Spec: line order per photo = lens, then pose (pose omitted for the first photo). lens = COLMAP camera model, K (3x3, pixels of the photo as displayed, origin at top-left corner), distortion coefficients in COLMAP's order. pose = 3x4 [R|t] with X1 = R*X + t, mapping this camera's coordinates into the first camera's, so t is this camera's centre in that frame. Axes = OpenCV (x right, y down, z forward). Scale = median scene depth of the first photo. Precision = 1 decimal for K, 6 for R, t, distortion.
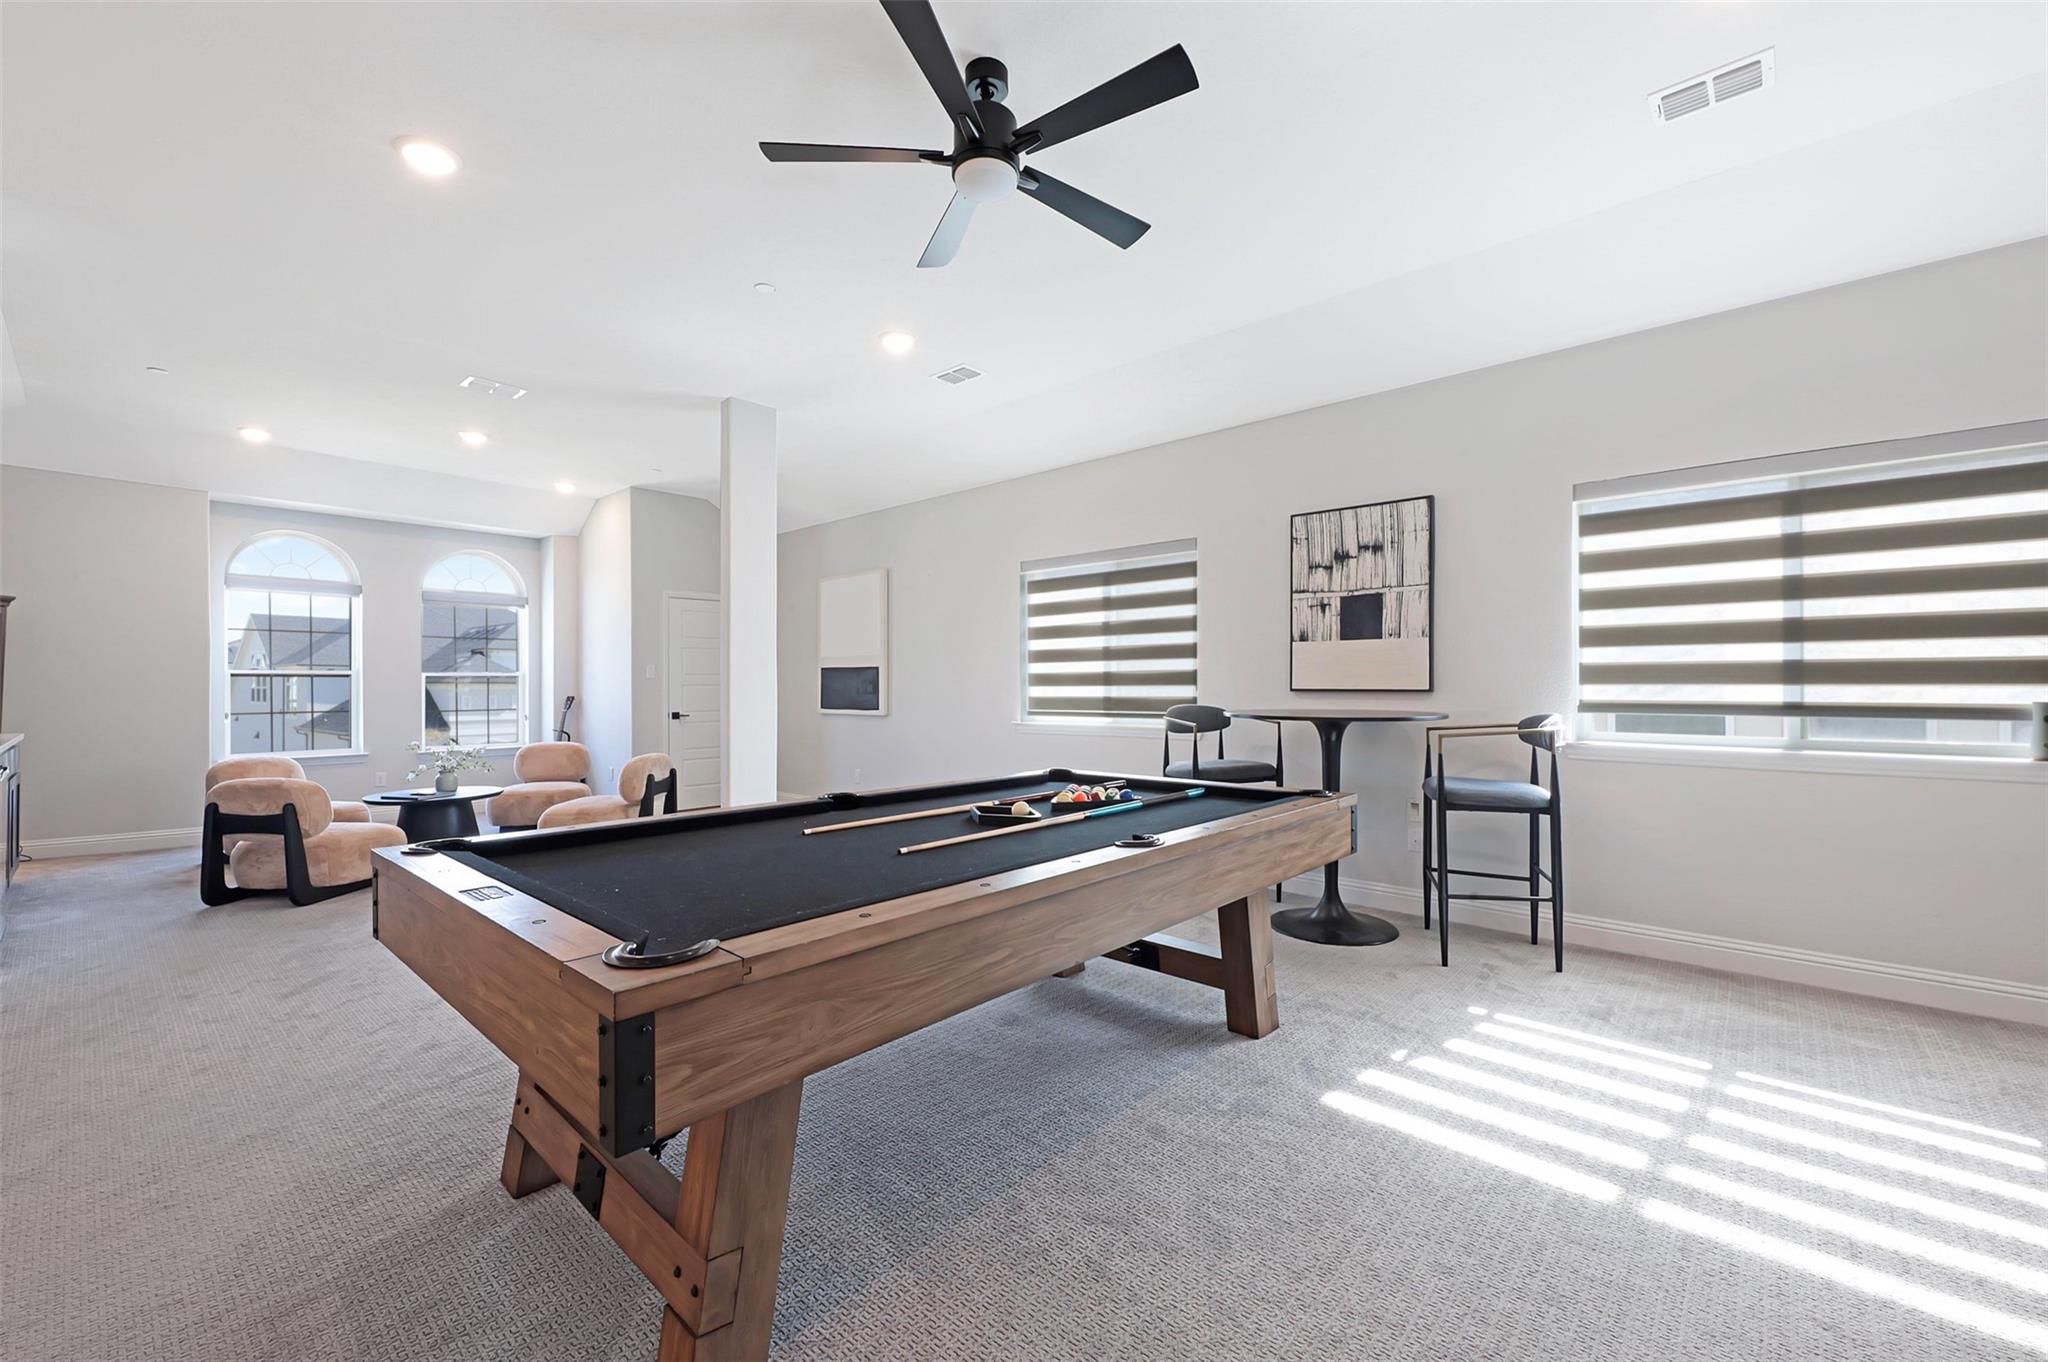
lens RADIAL K [[833.2, 0, 1024.0], [0, 833.2, 681.0], [0, 0, 1]] dist [0.013095, -0.008231]
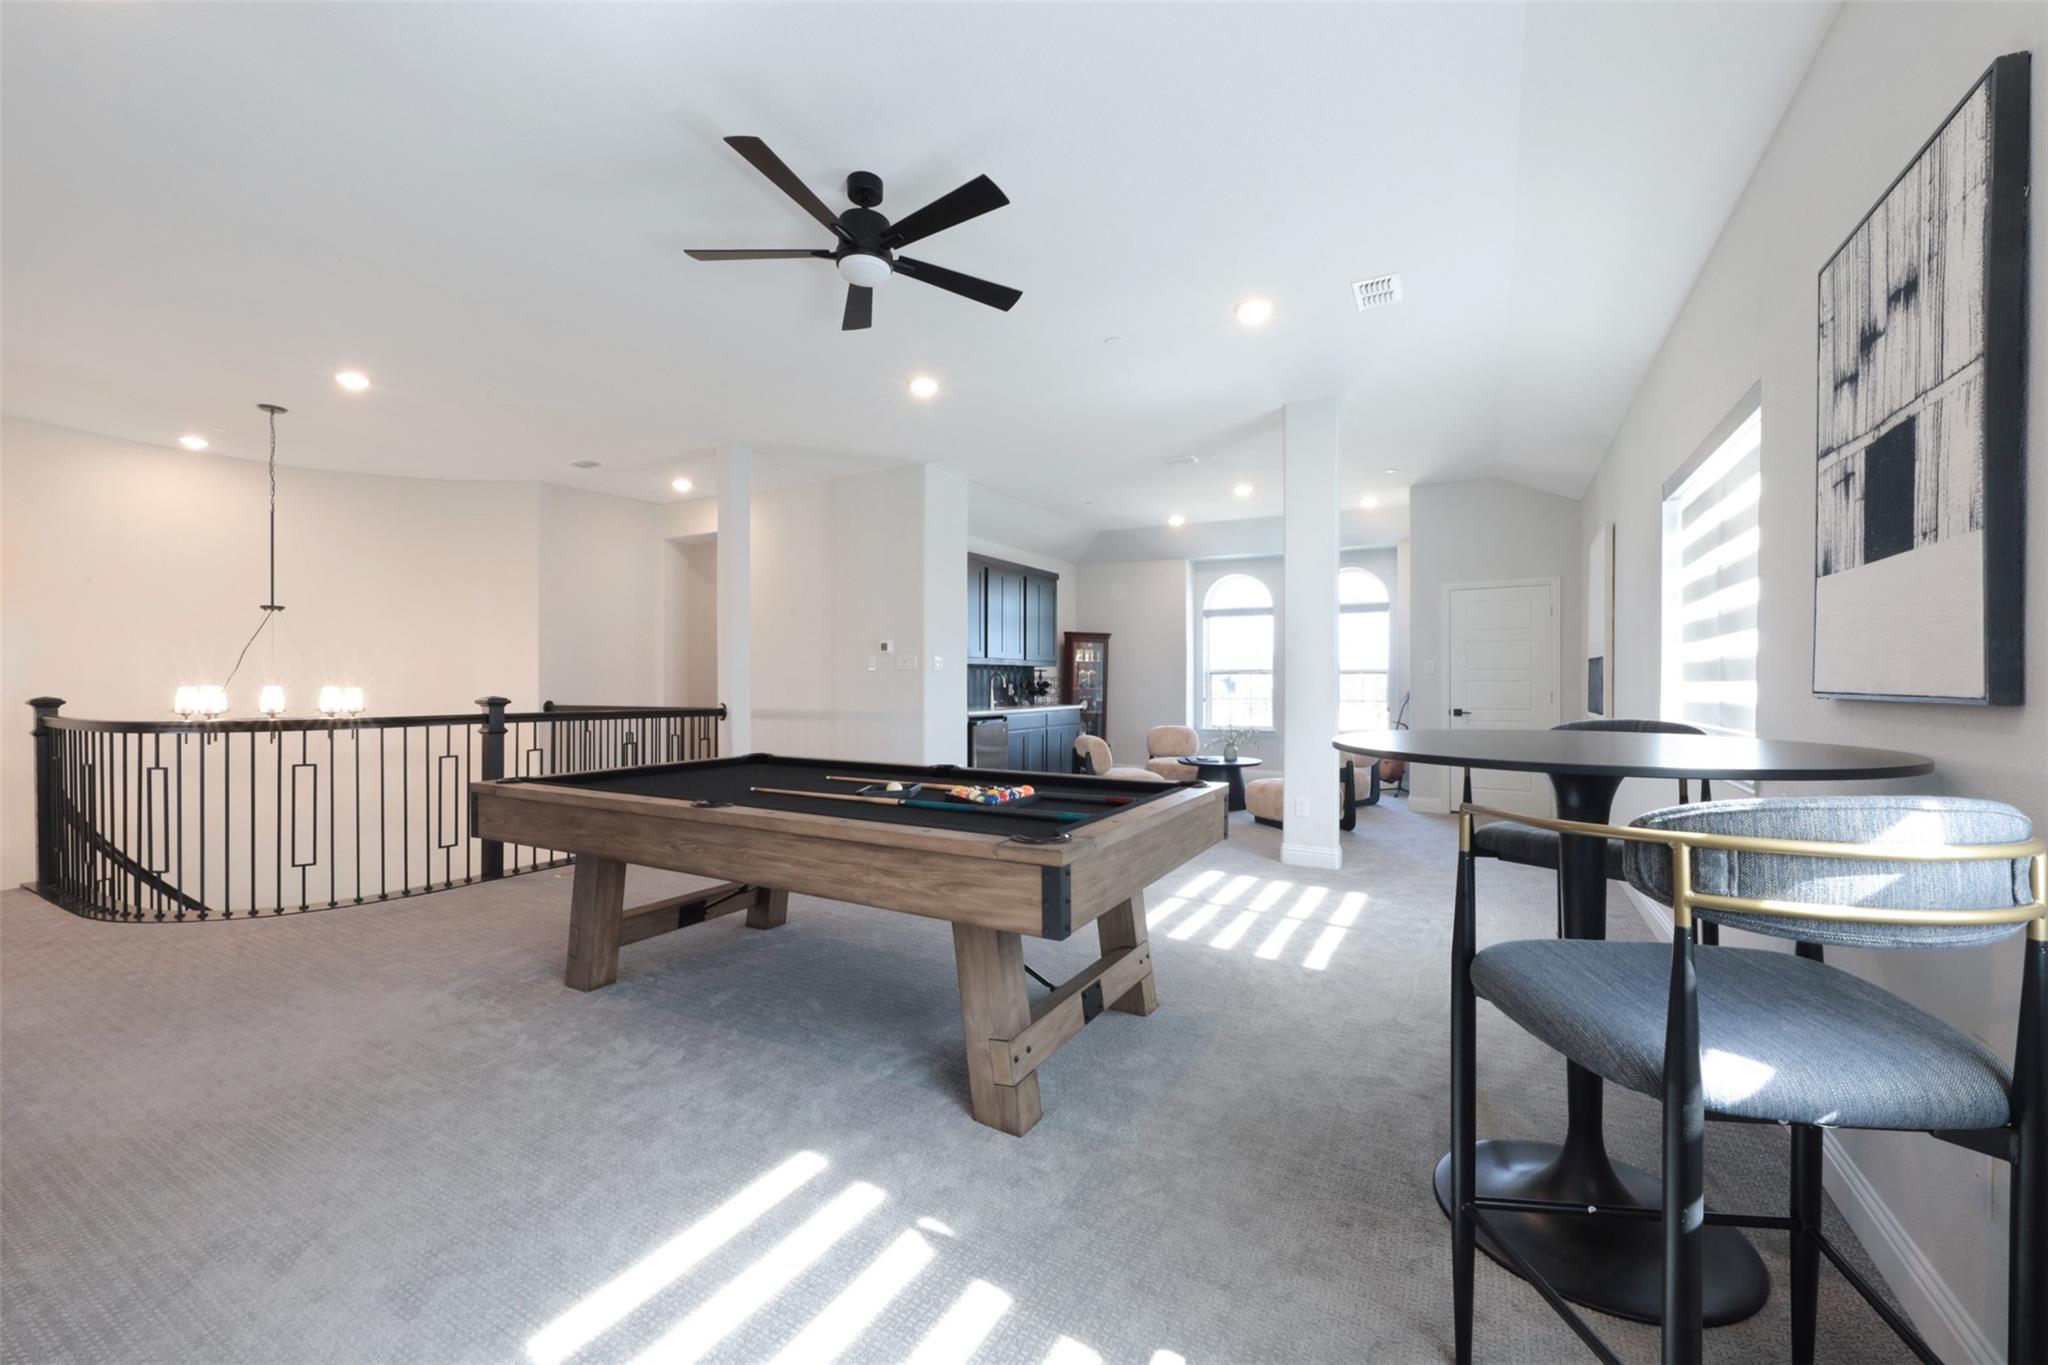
lens RADIAL K [[794.7, 0, 1035.4], [0, 794.7, 688.4], [0, 0, 1]] dist [-0.000085, -0.000175]
pose [[0.212426, 0.010775, -0.977118, 0.671731], [0.004683, 0.999916, 0.012044, 0.000607], [0.977166, -0.007134, 0.212358, 0.579808]]
